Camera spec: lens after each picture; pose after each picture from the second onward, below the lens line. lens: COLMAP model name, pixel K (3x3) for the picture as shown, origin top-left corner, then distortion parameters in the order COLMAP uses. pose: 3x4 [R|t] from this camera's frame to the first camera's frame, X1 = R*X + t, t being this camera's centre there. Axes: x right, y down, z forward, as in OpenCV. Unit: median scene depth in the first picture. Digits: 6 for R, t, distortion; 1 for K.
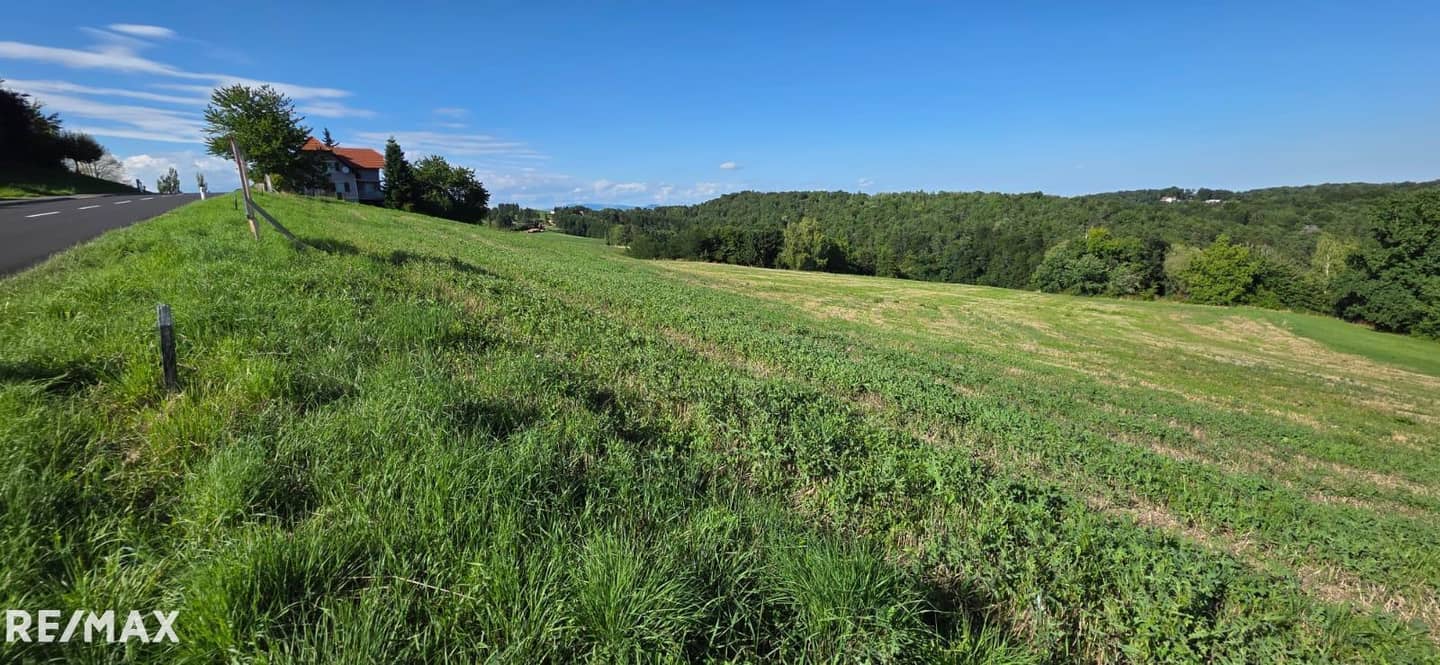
lens RADIAL K [[571.1, 0, 720.8], [0, 571.1, 328.2], [0, 0, 1]] dist [0.001794, -0.001247]
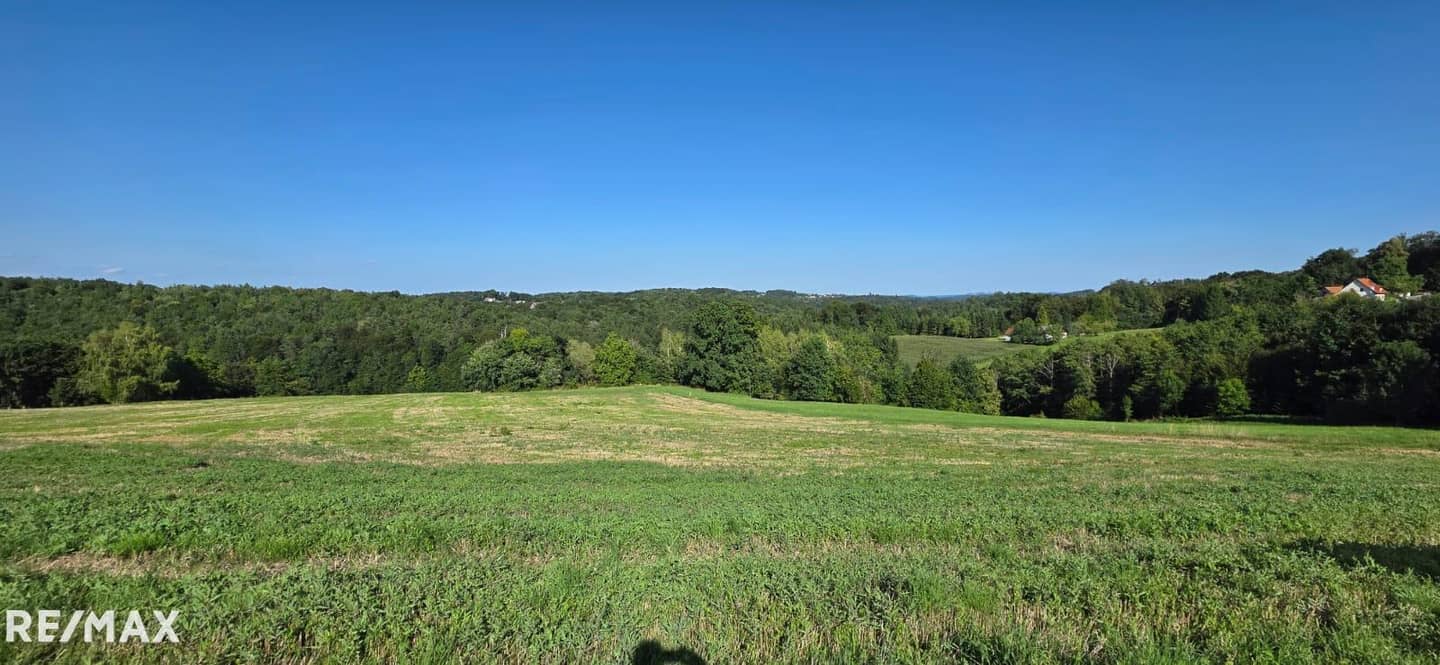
lens RADIAL K [[571.1, 0, 720.5], [0, 571.1, 330.3], [0, 0, 1]] dist [0.001794, -0.001247]
pose [[0.495810, -0.026992, 0.868011, -0.073392], [0.168211, 0.983573, -0.065497, -0.022494], [-0.851984, 0.178483, 0.492205, 0.079509]]
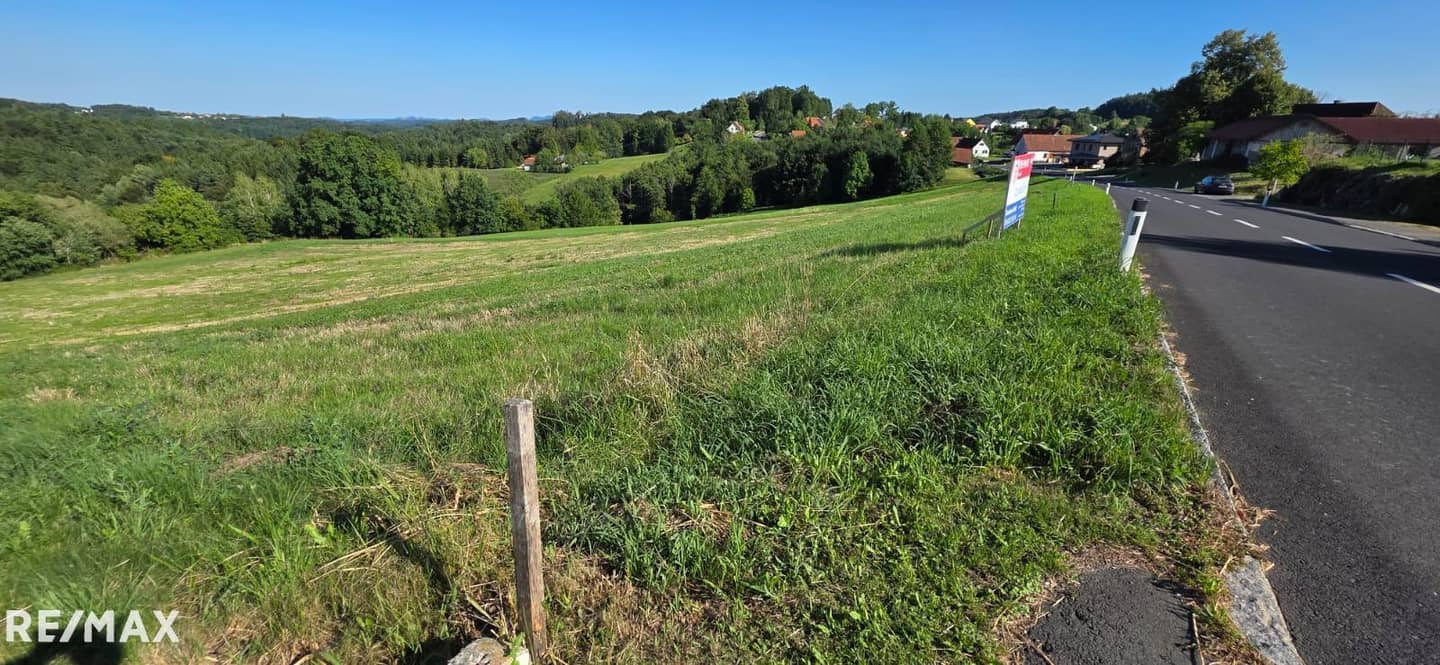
lens RADIAL K [[571.1, 0, 722.6], [0, 571.1, 329.3], [0, 0, 1]] dist [0.001794, -0.001247]
pose [[-0.370750, -0.292092, 0.881605, -0.217213], [0.178183, 0.909250, 0.376184, -0.070312], [-0.911480, 0.296557, -0.285059, 0.271200]]
